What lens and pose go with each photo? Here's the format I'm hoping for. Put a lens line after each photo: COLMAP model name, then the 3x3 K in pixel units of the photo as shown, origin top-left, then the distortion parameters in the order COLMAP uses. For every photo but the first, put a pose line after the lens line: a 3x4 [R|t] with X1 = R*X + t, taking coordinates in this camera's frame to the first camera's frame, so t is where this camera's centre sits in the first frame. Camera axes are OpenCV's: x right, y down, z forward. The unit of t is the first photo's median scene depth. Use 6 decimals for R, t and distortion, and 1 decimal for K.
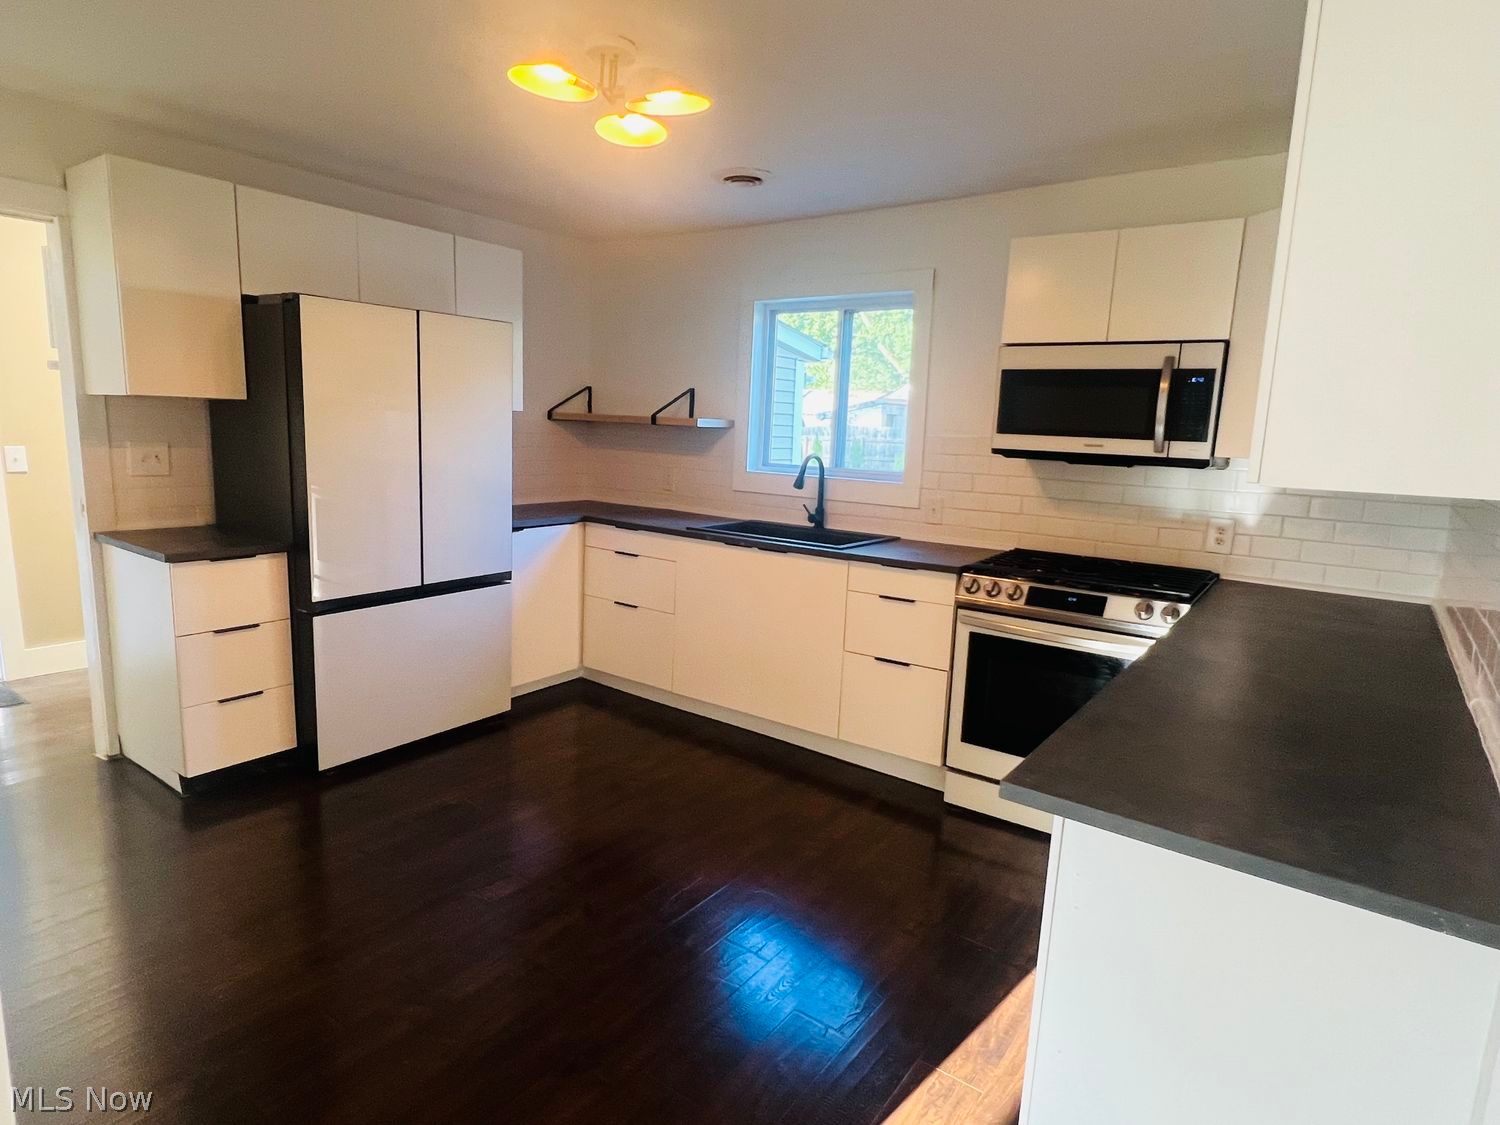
lens RADIAL K [[824.6, 0, 740.4], [0, 824.6, 556.8], [0, 0, 1]] dist [-0.001535, 0.000671]
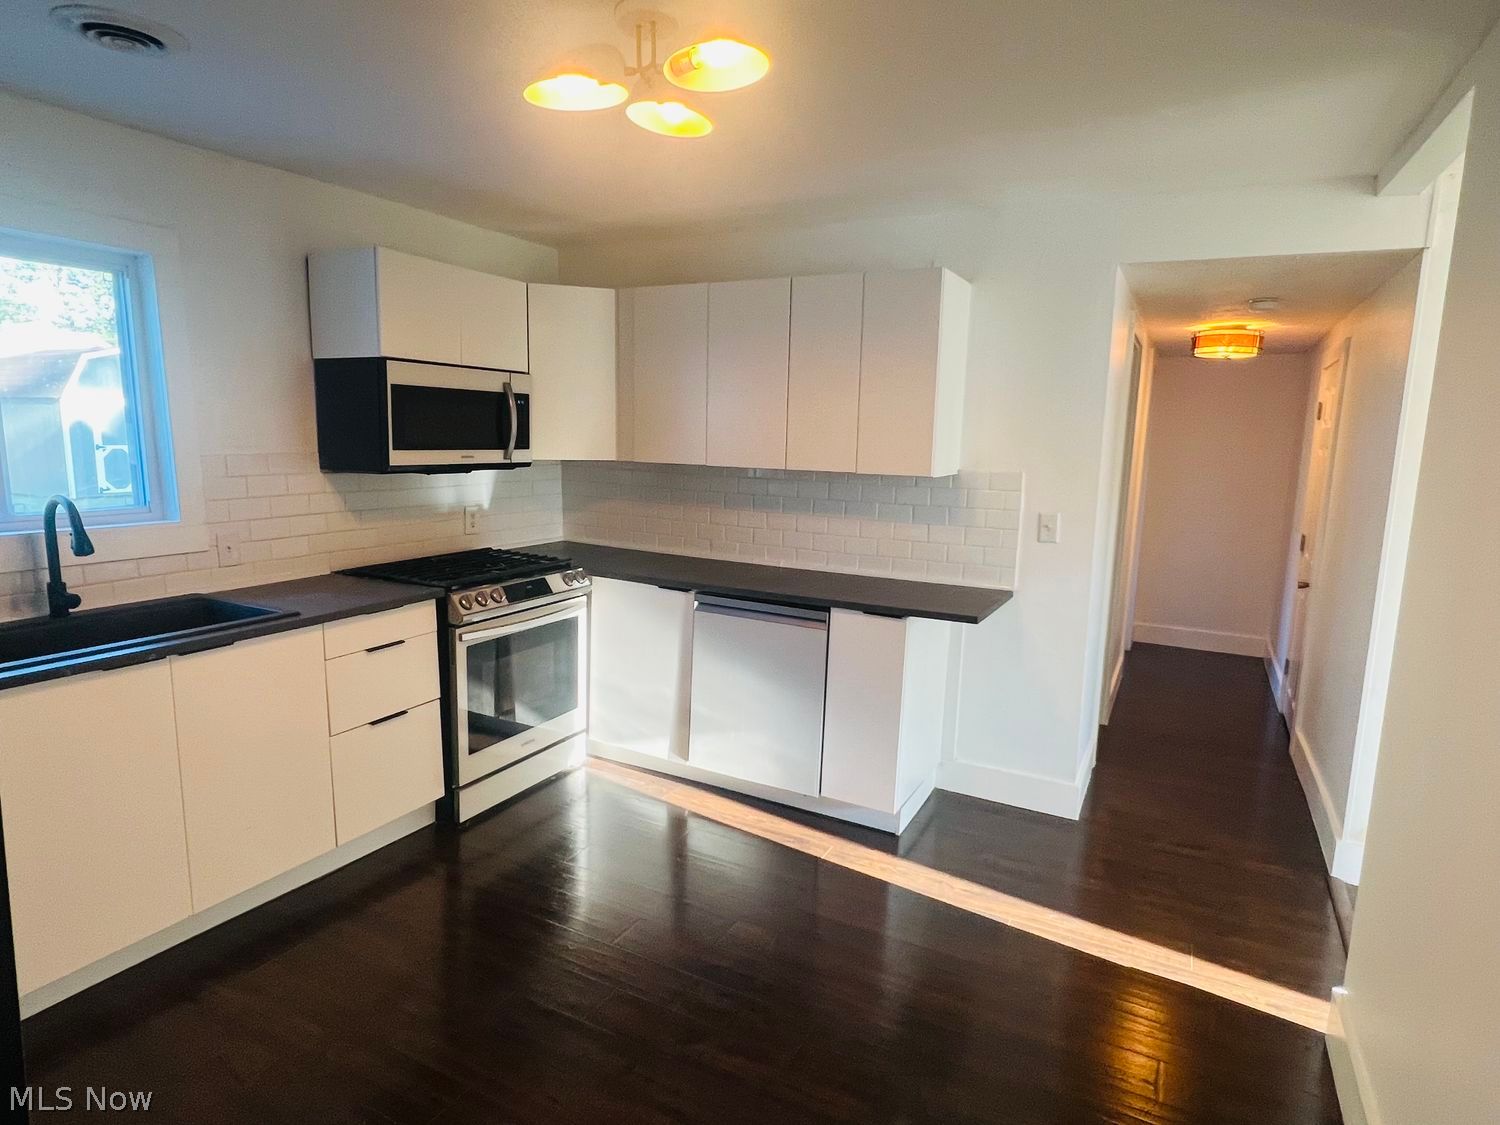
lens RADIAL K [[824.6, 0, 741.4], [0, 824.6, 562.6], [0, 0, 1]] dist [-0.001535, 0.000671]
pose [[-0.157432, -0.189386, 0.969200, -0.716423], [0.132802, 0.968463, 0.210814, -0.172323], [-0.978560, 0.161900, -0.127316, 0.755900]]
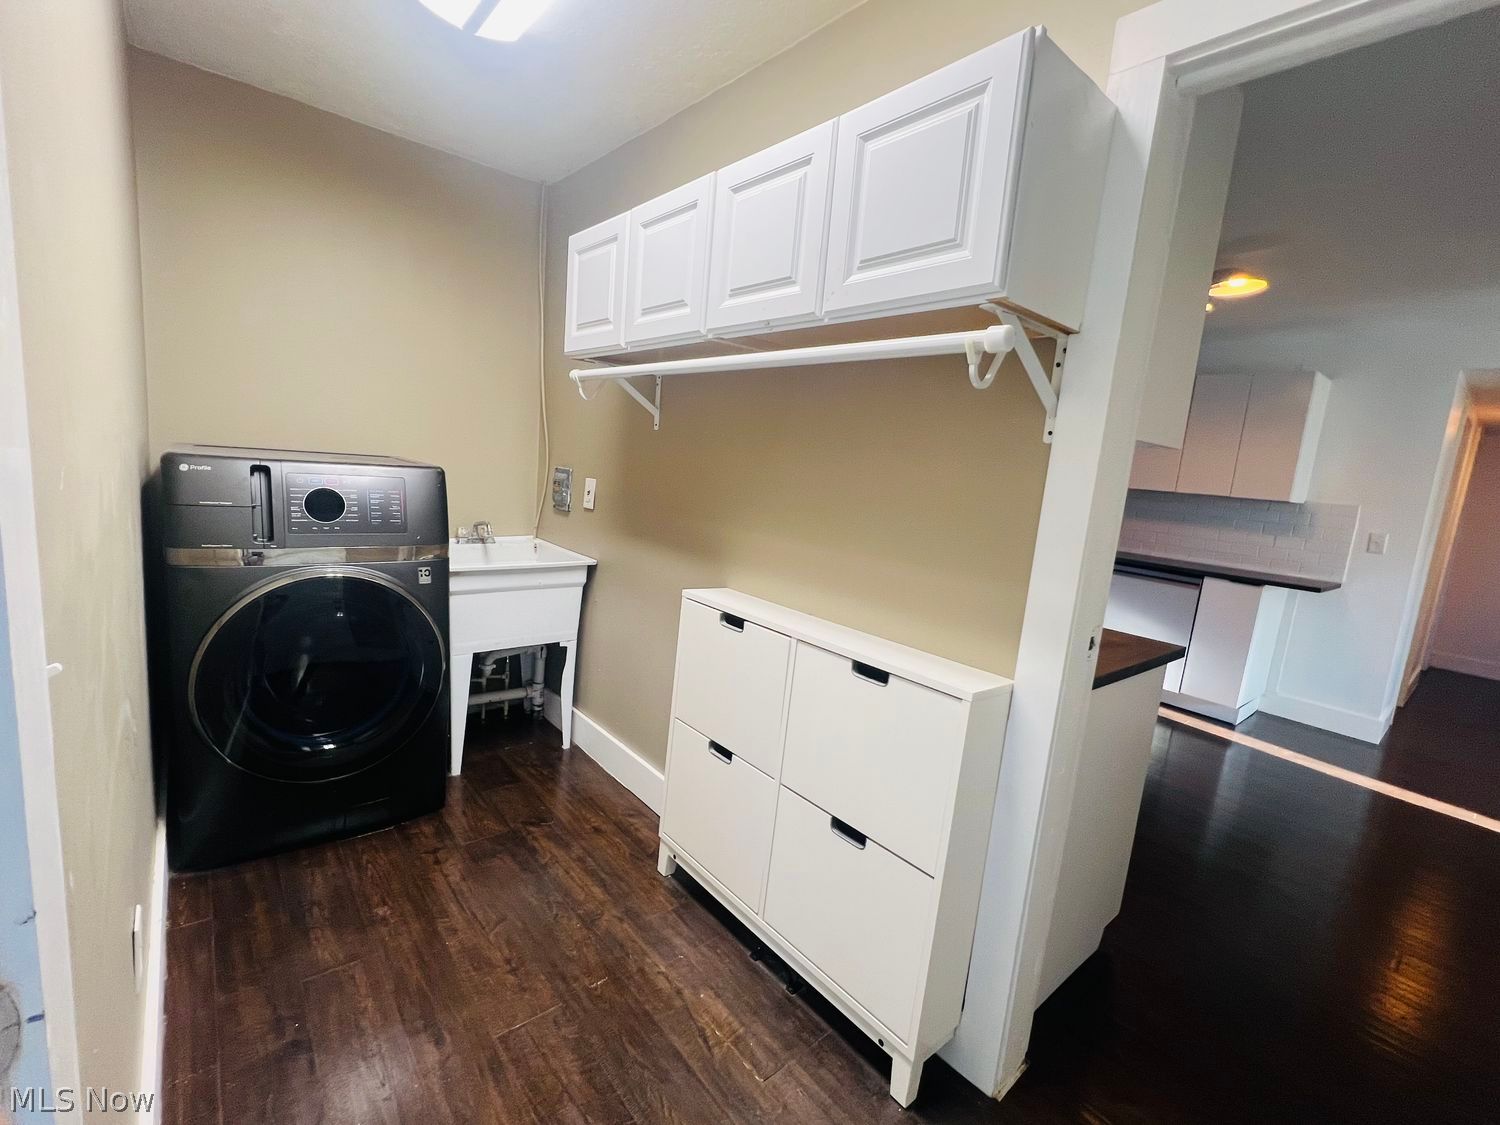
lens RADIAL K [[654.5, 0, 752.3], [0, 654.5, 568.3], [0, 0, 1]] dist [0.002026, 0.000412]
pose [[0.211824, -0.167576, 0.962834, -1.129019], [0.082152, 0.984756, 0.153318, -0.182539], [-0.973849, 0.046622, 0.222362, 1.053808]]
